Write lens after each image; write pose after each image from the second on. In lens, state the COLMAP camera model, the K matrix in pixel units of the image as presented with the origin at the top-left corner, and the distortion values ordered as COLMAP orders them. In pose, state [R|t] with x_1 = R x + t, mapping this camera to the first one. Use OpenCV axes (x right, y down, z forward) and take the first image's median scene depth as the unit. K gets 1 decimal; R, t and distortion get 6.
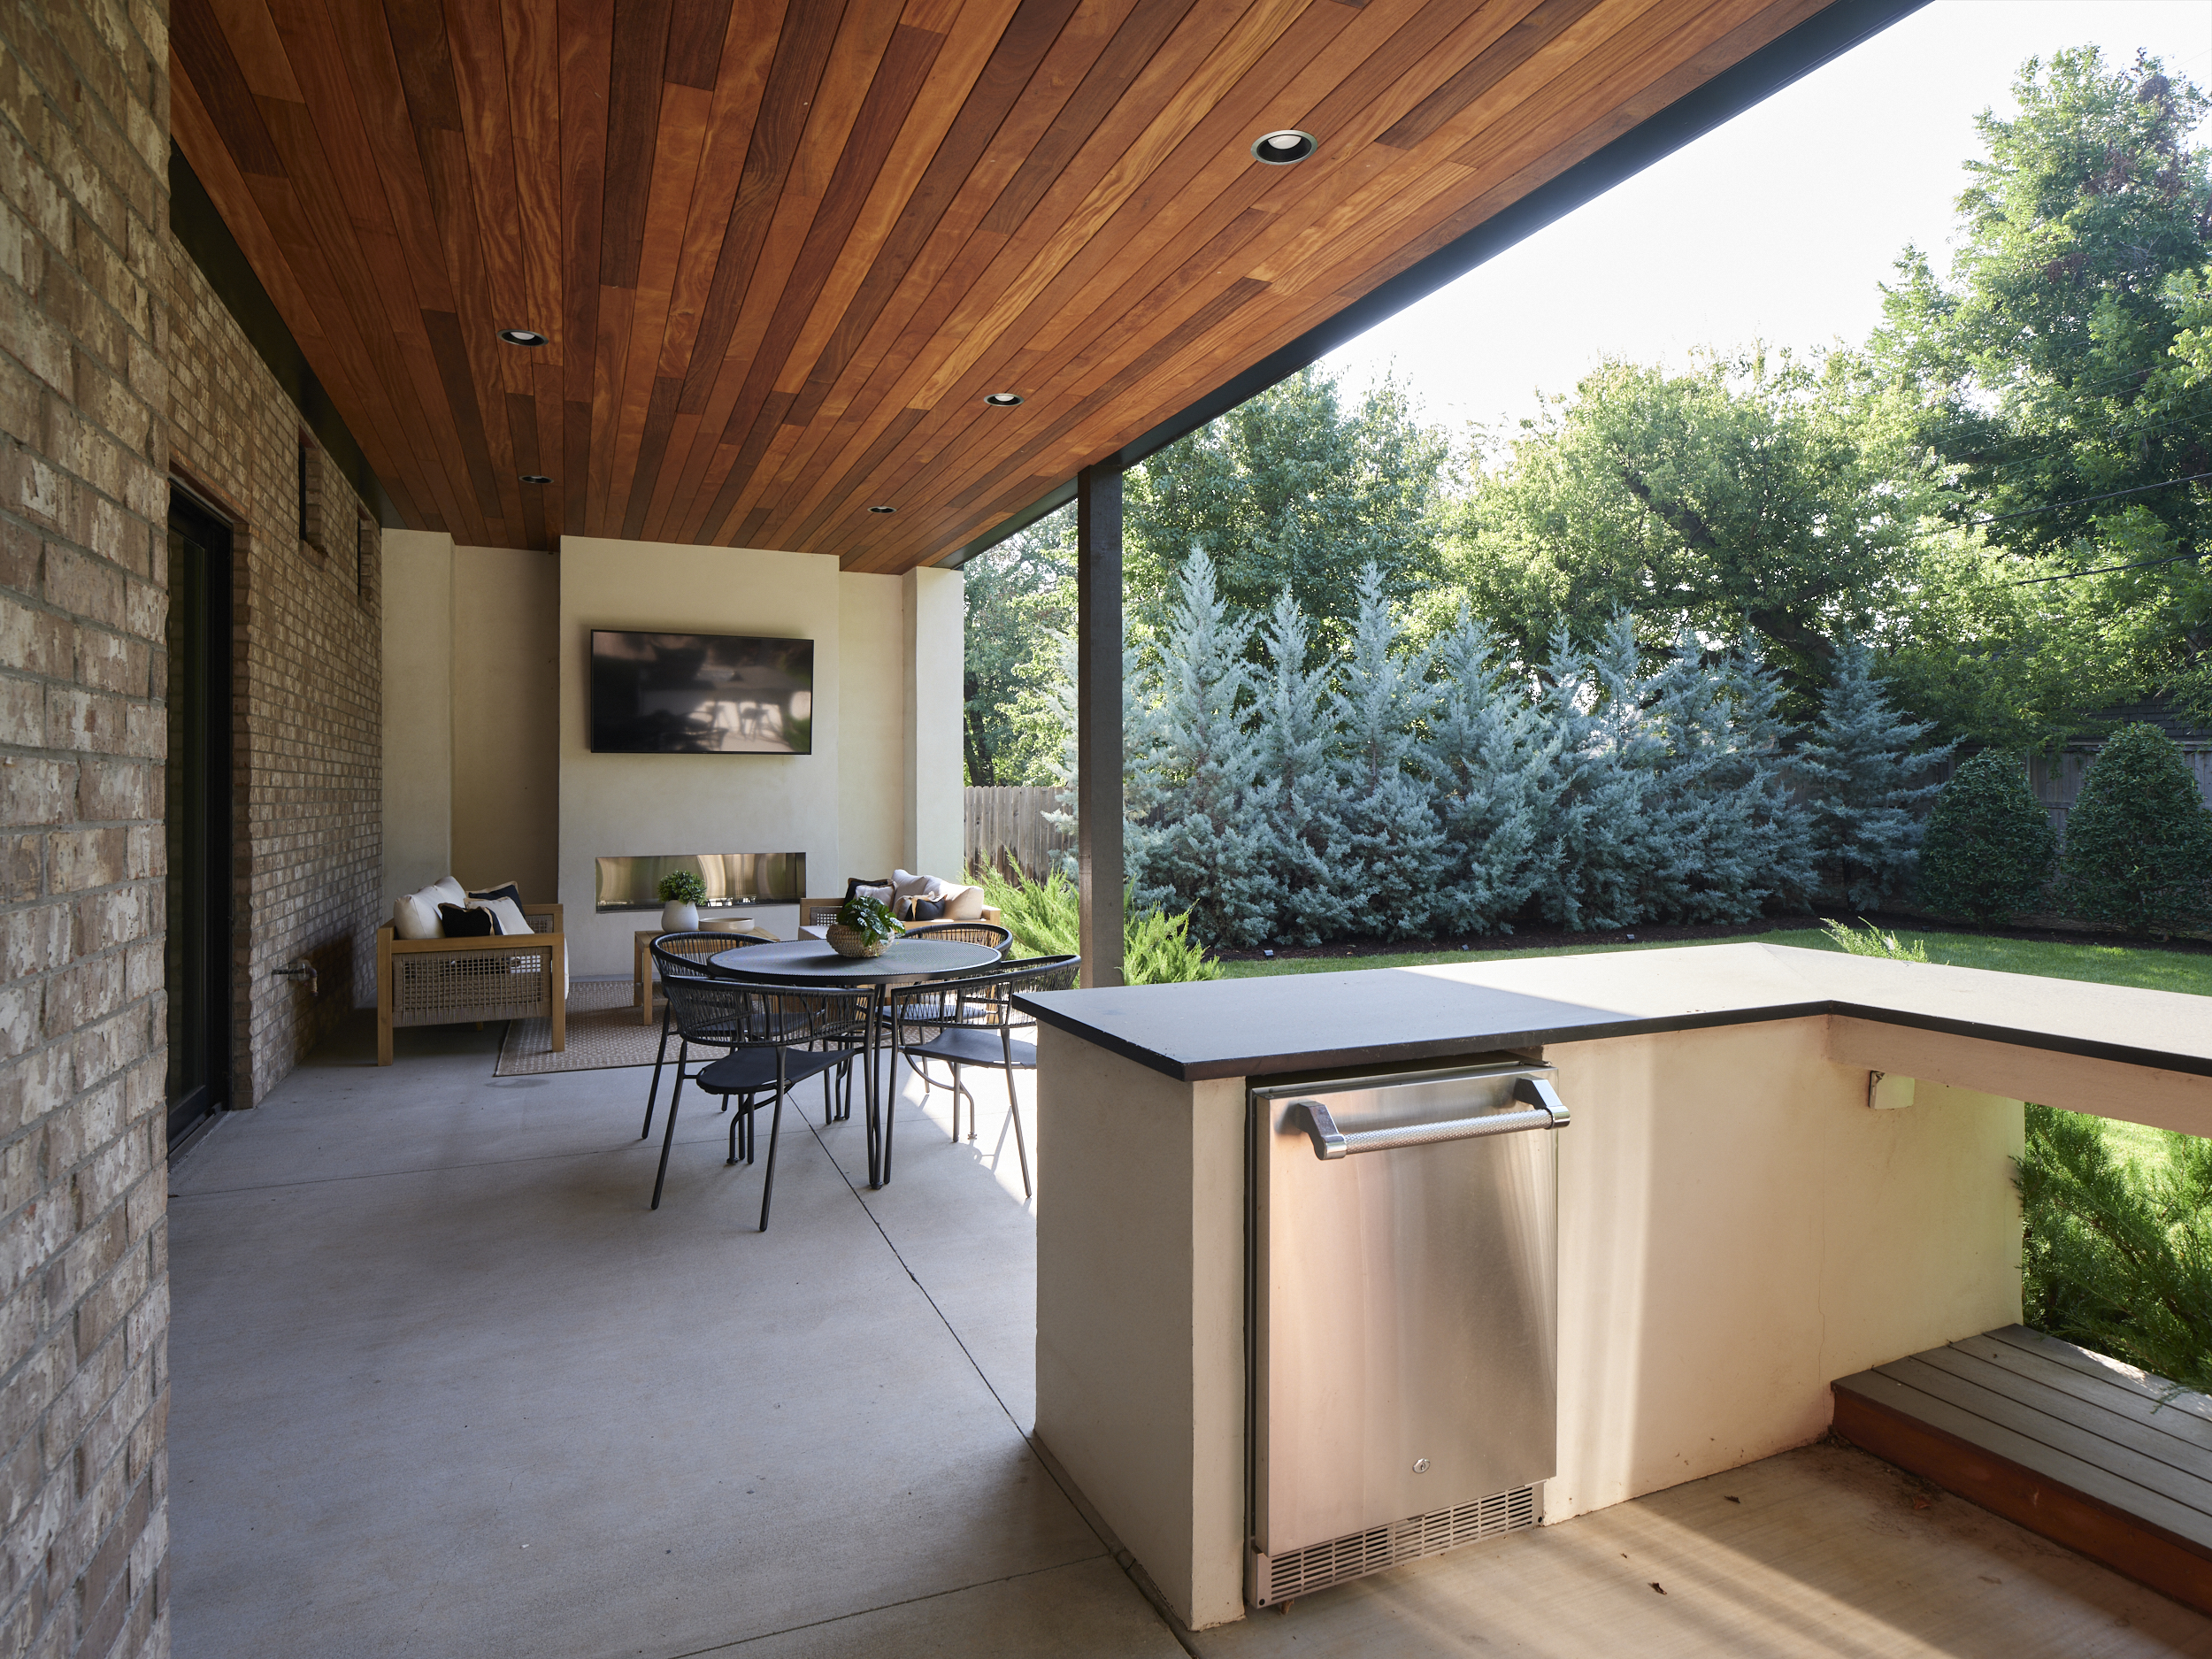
lens RADIAL K [[1235.3, 0, 1100.9], [0, 1235.3, 796.7], [0, 0, 1]] dist [-0.004240, 0.000245]
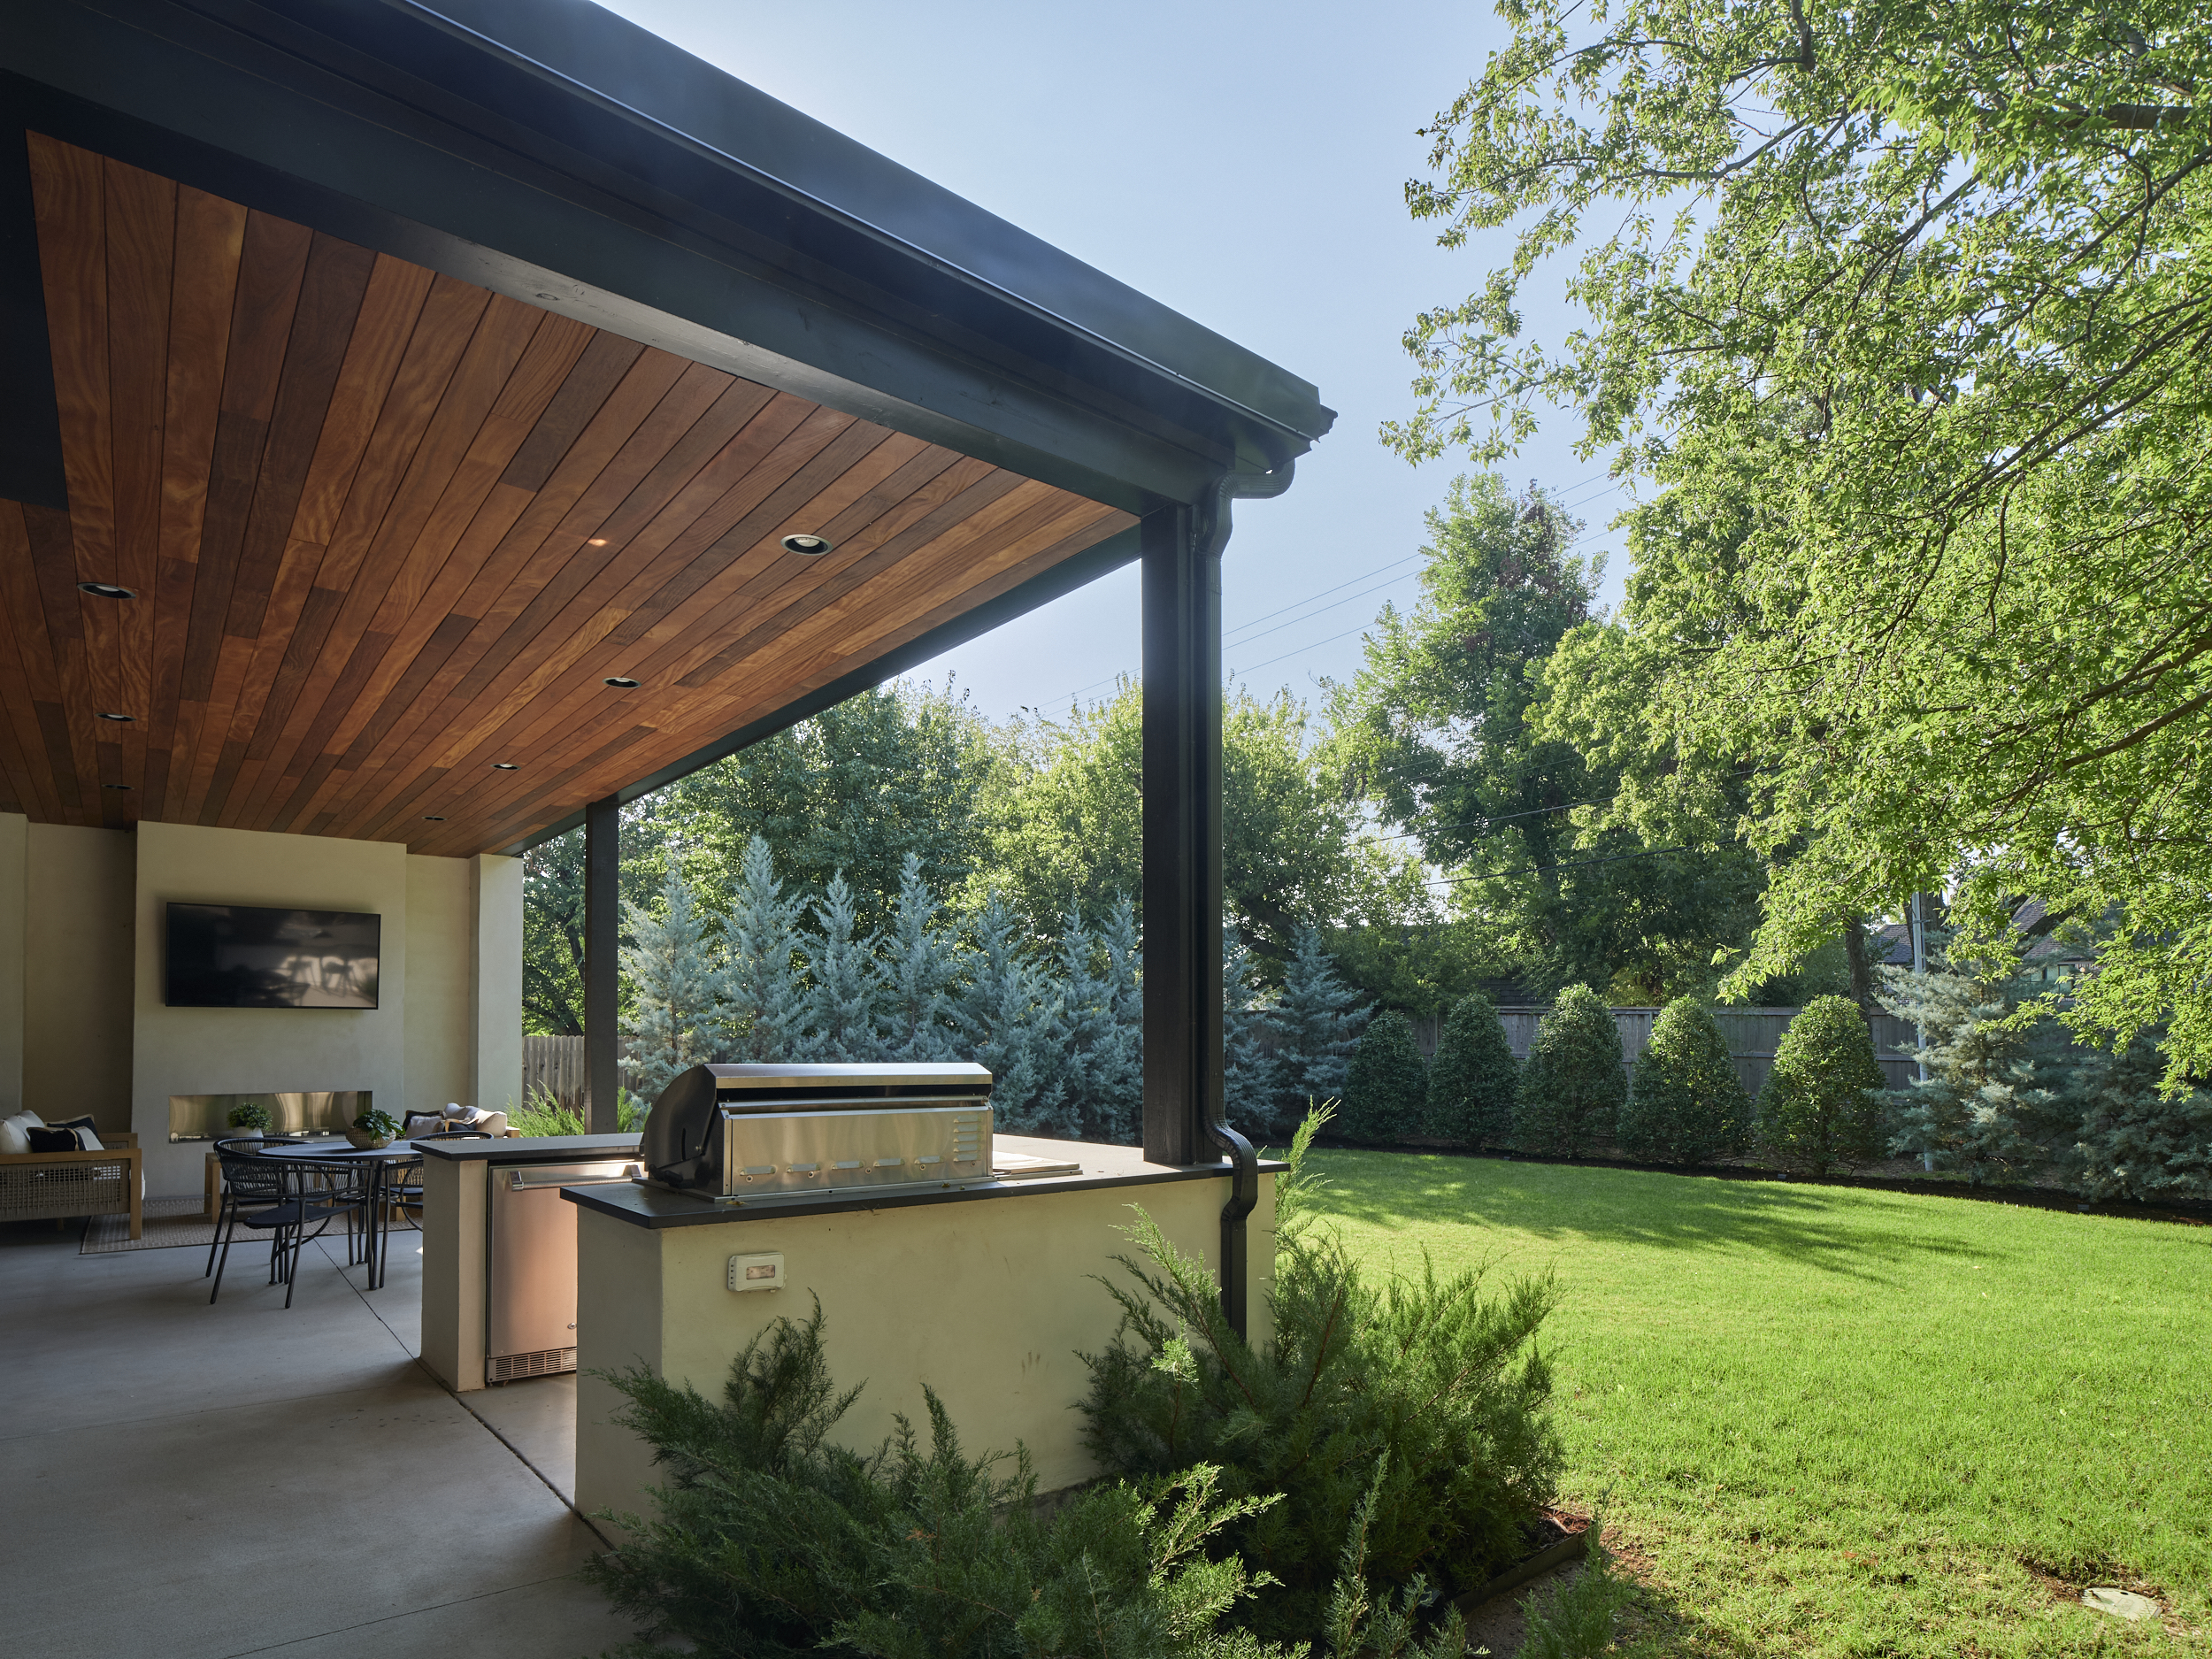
lens RADIAL K [[1235.6, 0, 1100.2], [0, 1235.6, 1031.4], [0, 0, 1]] dist [-0.012963, 0.012990]
pose [[0.966520, 0.005339, 0.256534, 0.133160], [-0.002370, 0.999927, -0.011884, -0.000052], [-0.256579, 0.010878, 0.966462, -0.330466]]
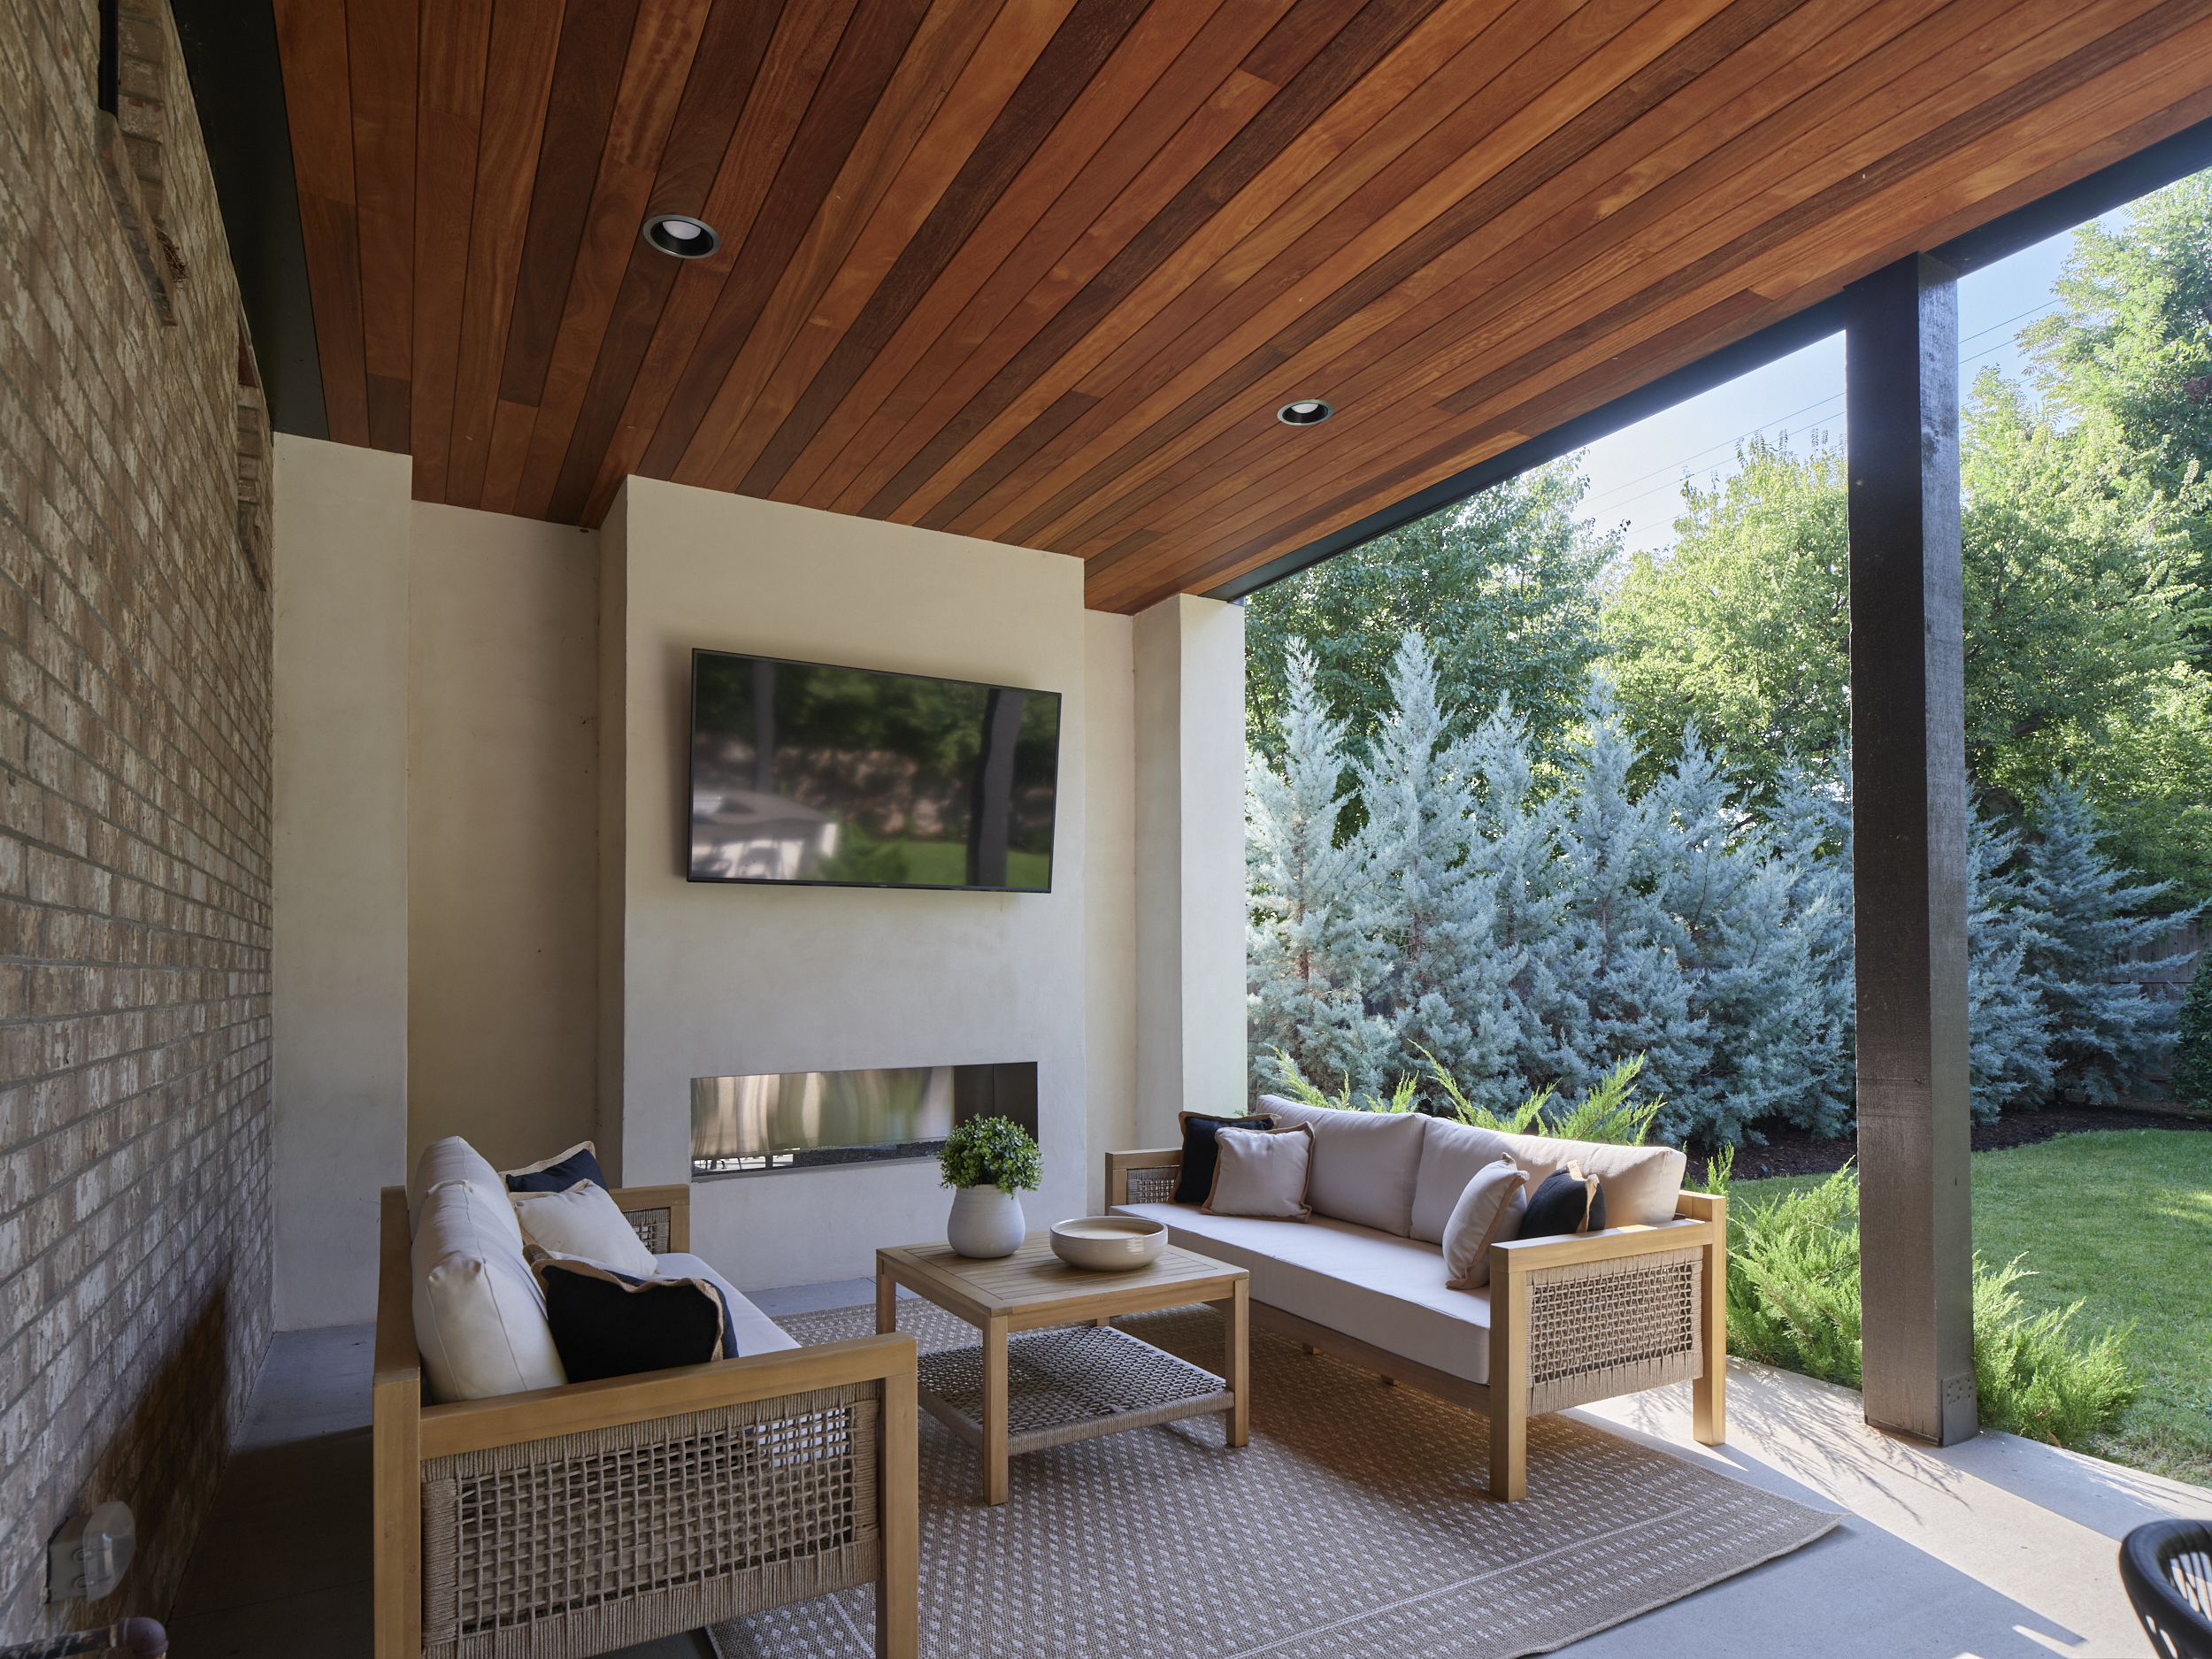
lens RADIAL K [[1233.1, 0, 1104.8], [0, 1233.1, 963.5], [0, 0, 1]] dist [-0.002111, -0.000503]
pose [[0.993811, -0.001728, 0.111075, -0.265542], [0.003068, 0.999925, -0.011895, 0.005750], [-0.111046, 0.012162, 0.993741, 0.408689]]
